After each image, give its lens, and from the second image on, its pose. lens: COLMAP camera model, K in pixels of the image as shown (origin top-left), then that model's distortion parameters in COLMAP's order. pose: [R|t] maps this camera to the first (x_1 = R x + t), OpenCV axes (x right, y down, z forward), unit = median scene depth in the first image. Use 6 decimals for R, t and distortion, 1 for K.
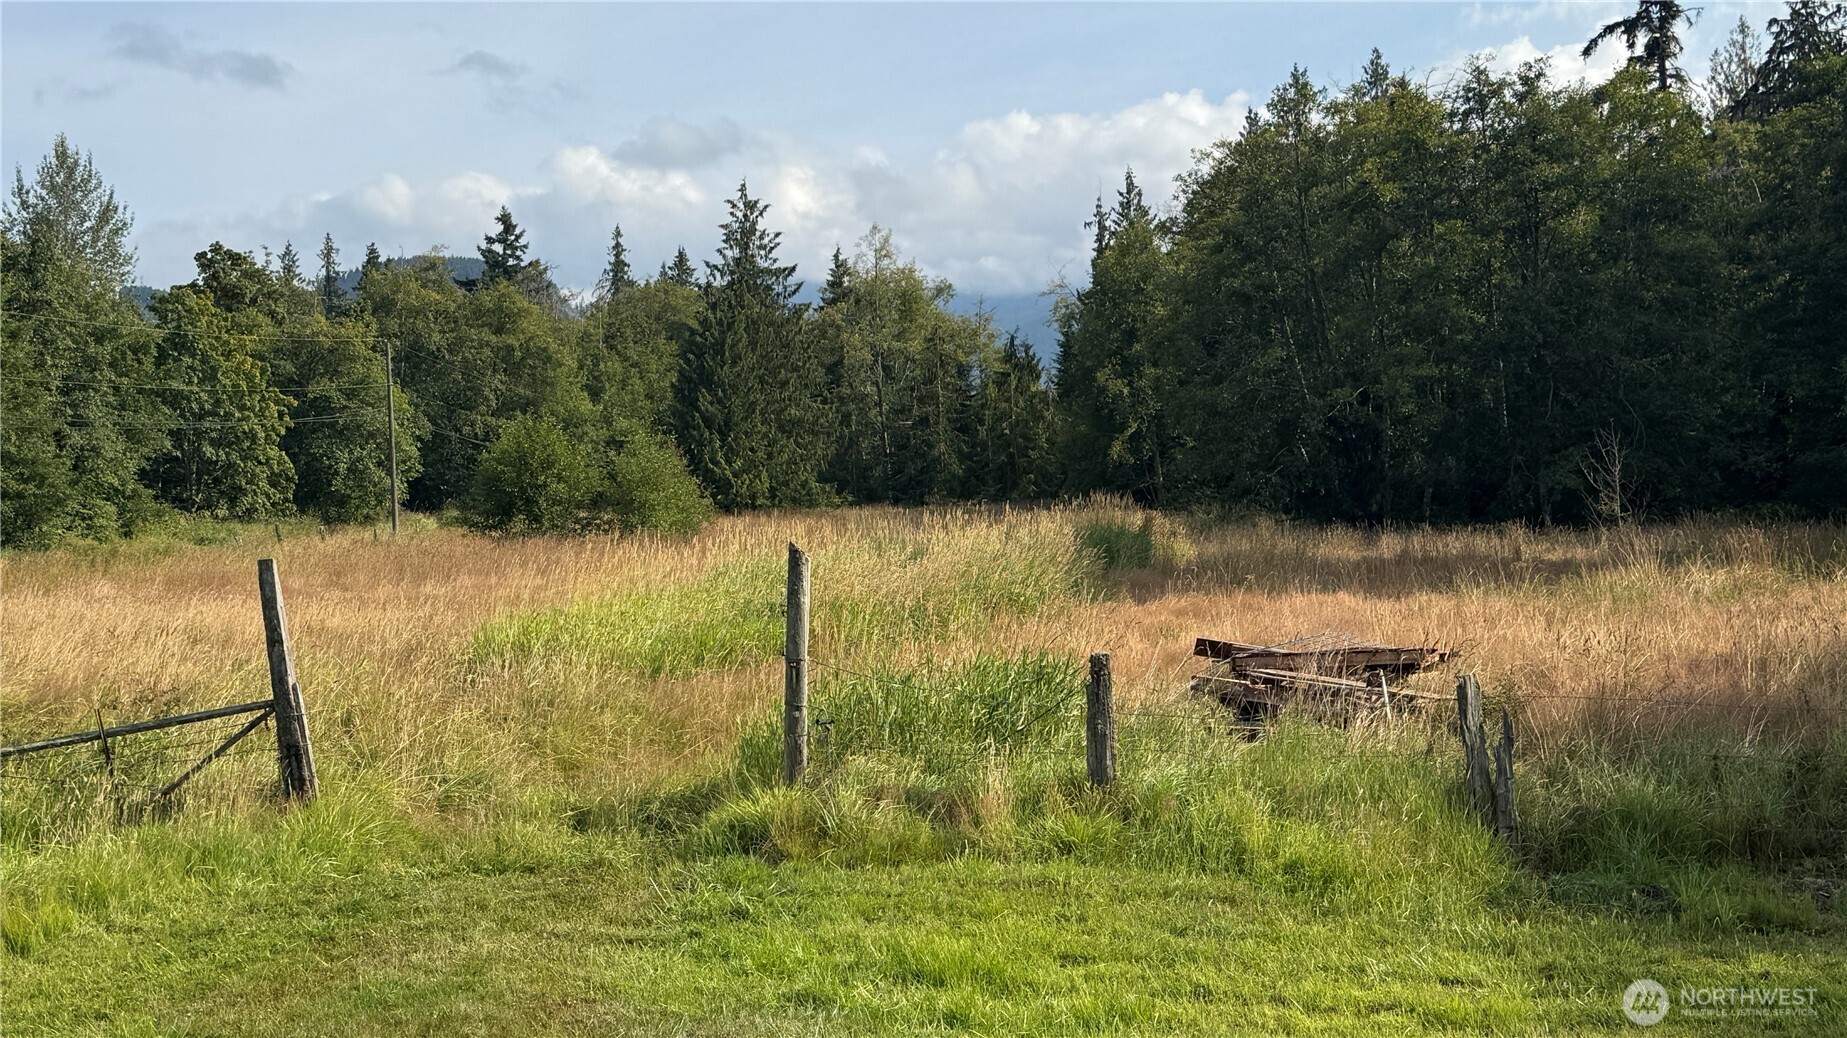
lens RADIAL K [[2308.4, 0, 920.4], [0, 2308.4, 528.2], [0, 0, 1]] dist [0.119865, 0.000000]
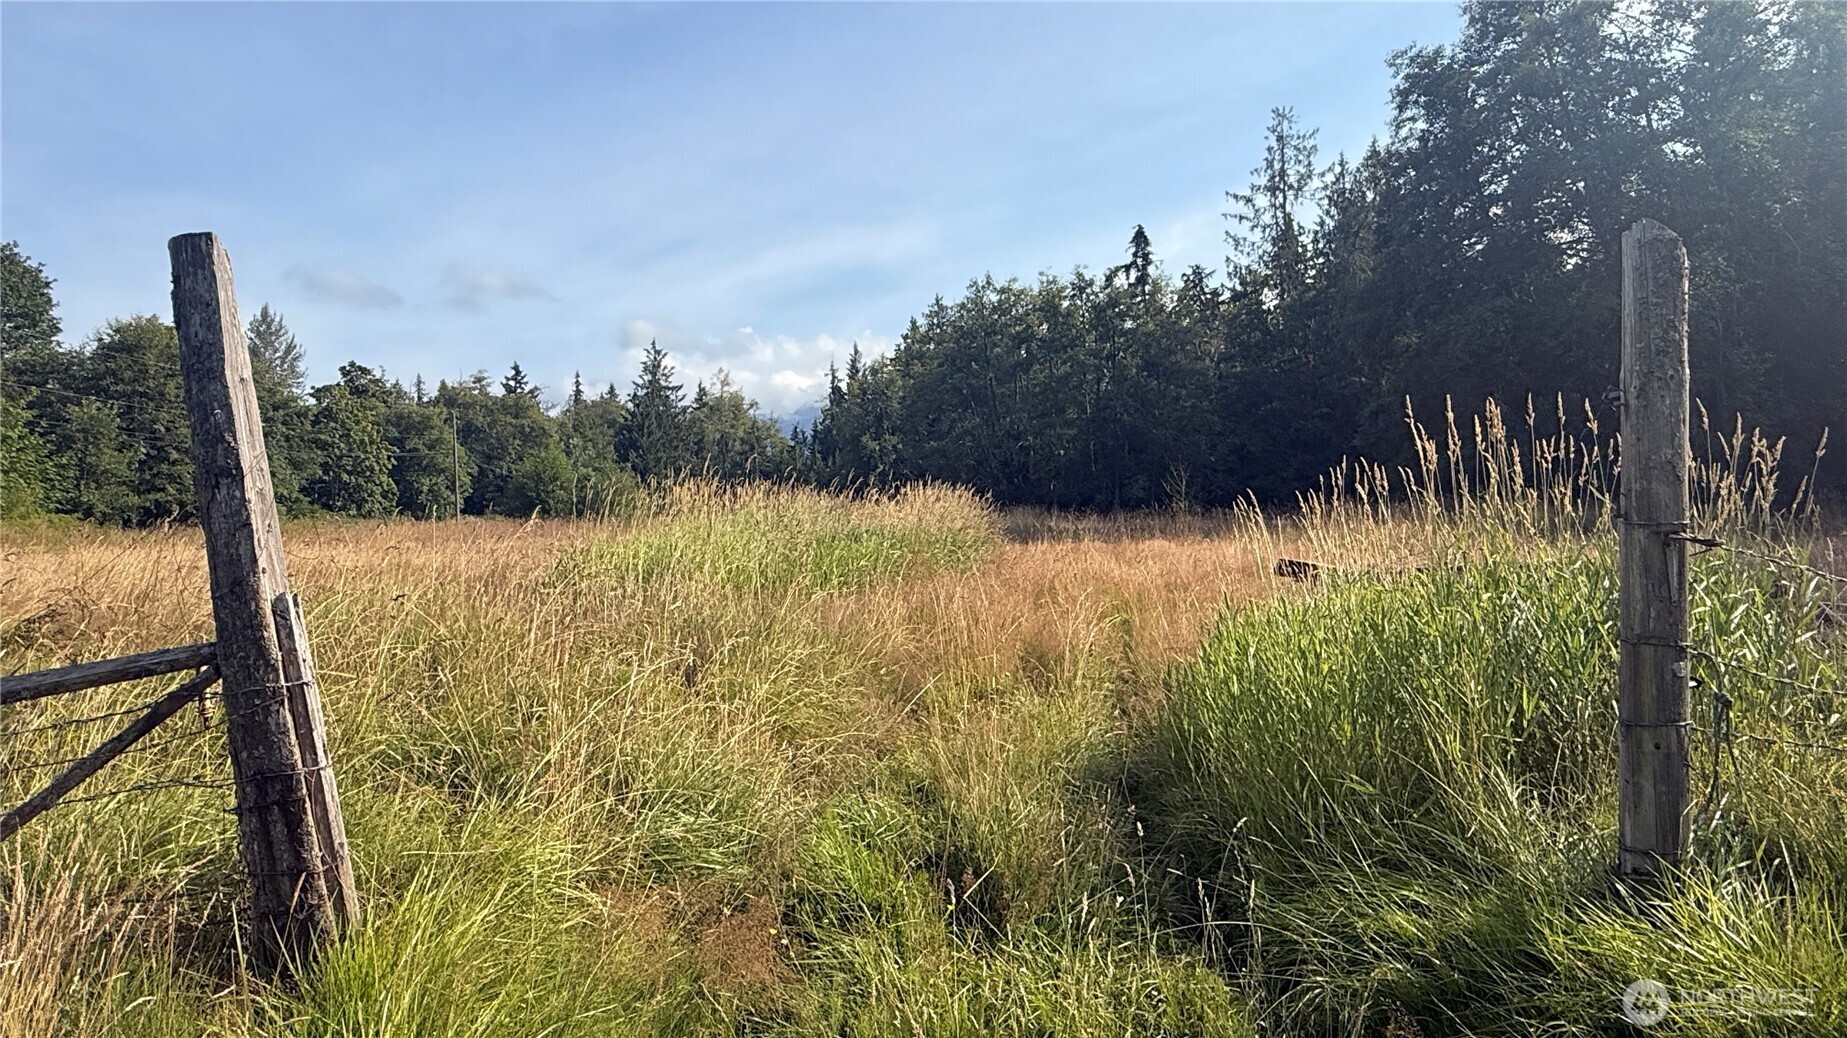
lens RADIAL K [[1118.8, 0, 919.5], [0, 1118.8, 523.3], [0, 0, 1]] dist [-0.005931, -0.000875]
pose [[0.985129, 0.003296, 0.171784, -0.024566], [-0.001730, 0.999956, -0.009264, 0.006917], [-0.171807, 0.008829, 0.985091, 0.099112]]
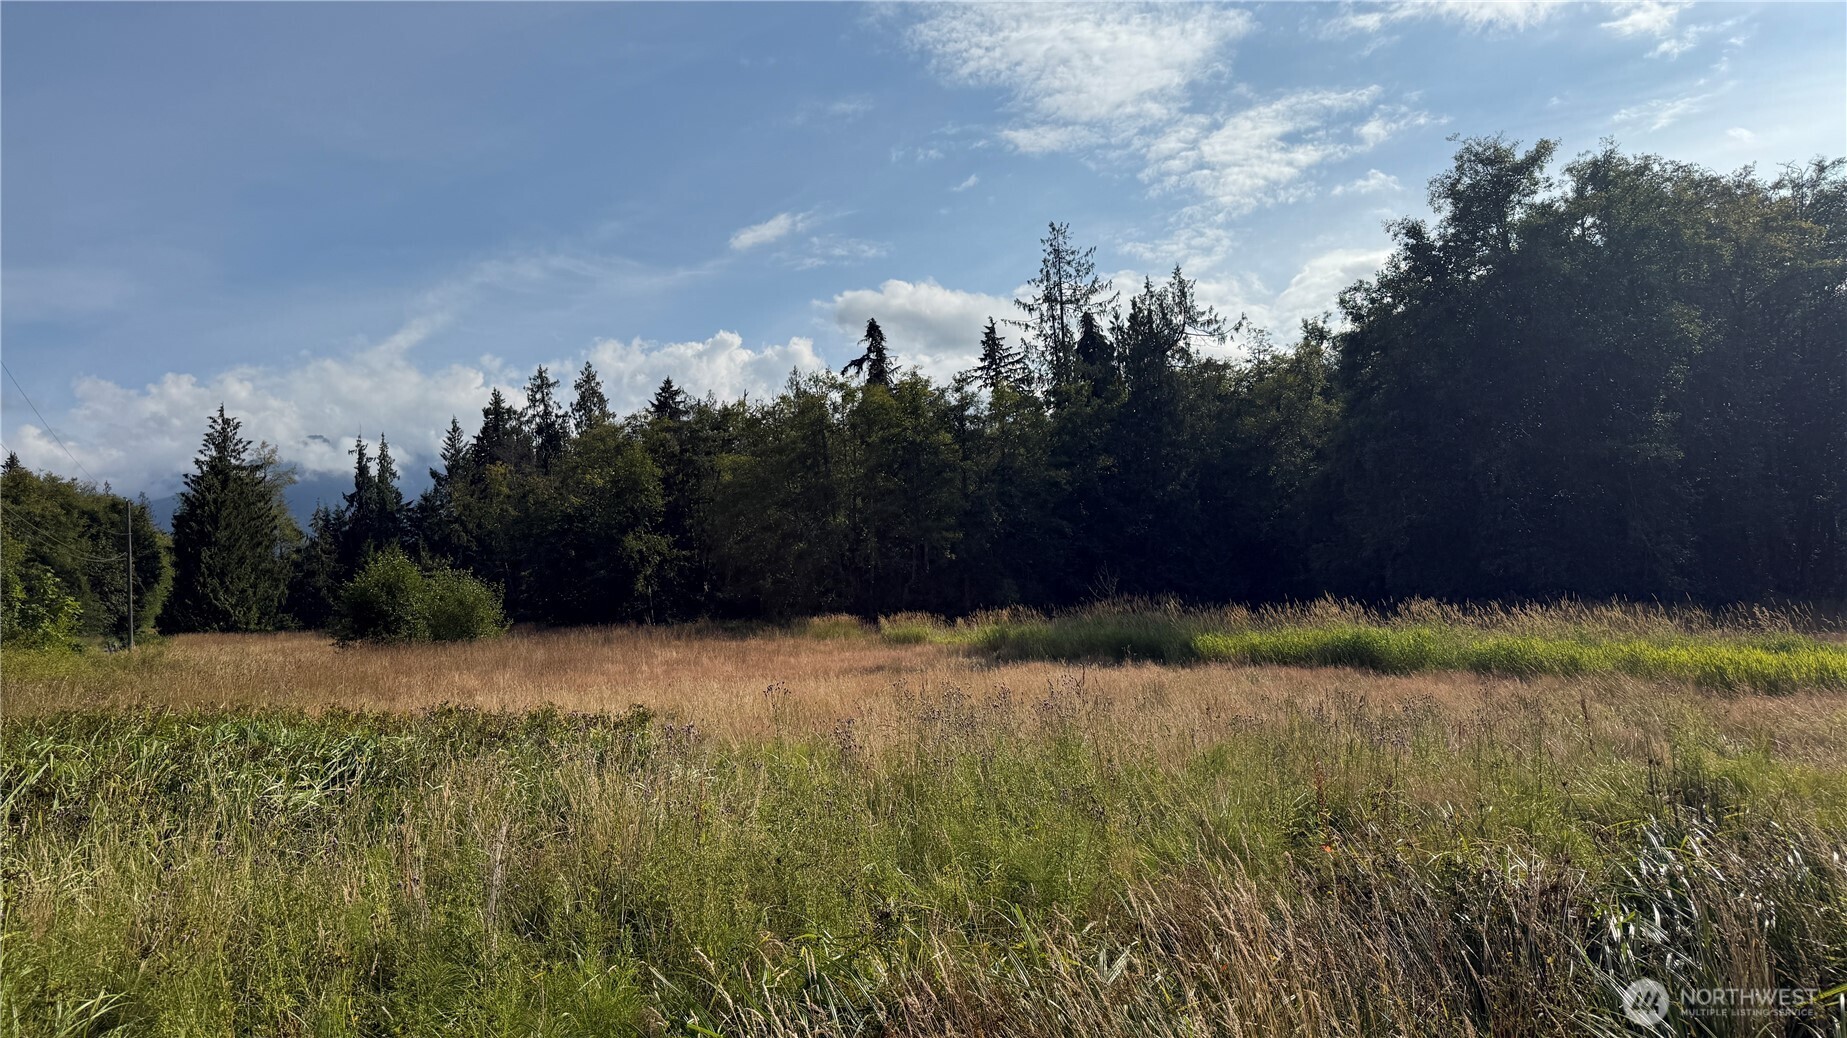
lens RADIAL K [[1258.6, 0, 920.8], [0, 1258.6, 511.3], [0, 0, 1]] dist [-0.046341, -0.007105]
pose [[0.823267, 0.037187, 0.566436, -0.188378], [0.020077, 0.995320, -0.094524, -0.001952], [-0.567300, 0.089190, 0.818667, 0.151951]]
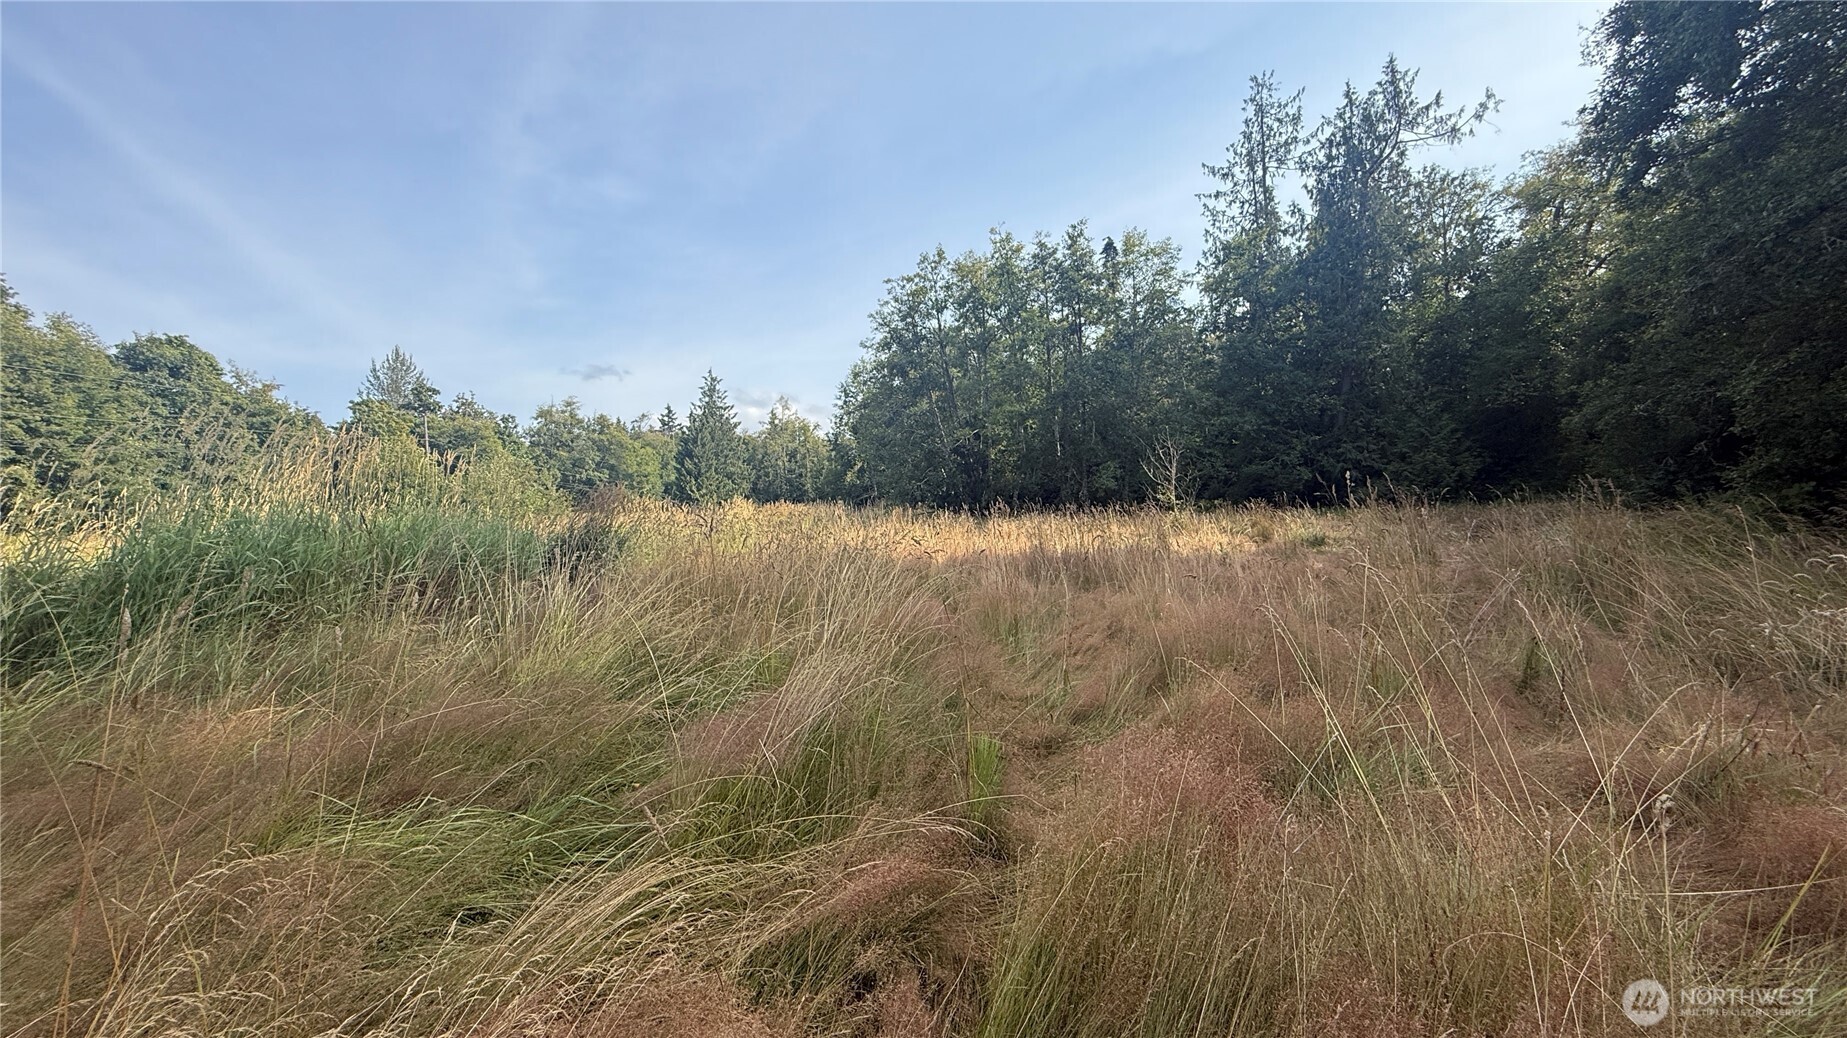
lens RADIAL K [[723.8, 0, 922.4], [0, 723.8, 520.2], [0, 0, 1]] dist [0.001468, 0.000020]
pose [[0.993979, -0.009421, 0.109169, 0.063346], [0.009354, 0.999956, 0.001127, 0.001061], [-0.109175, -0.000099, 0.994023, 0.325487]]
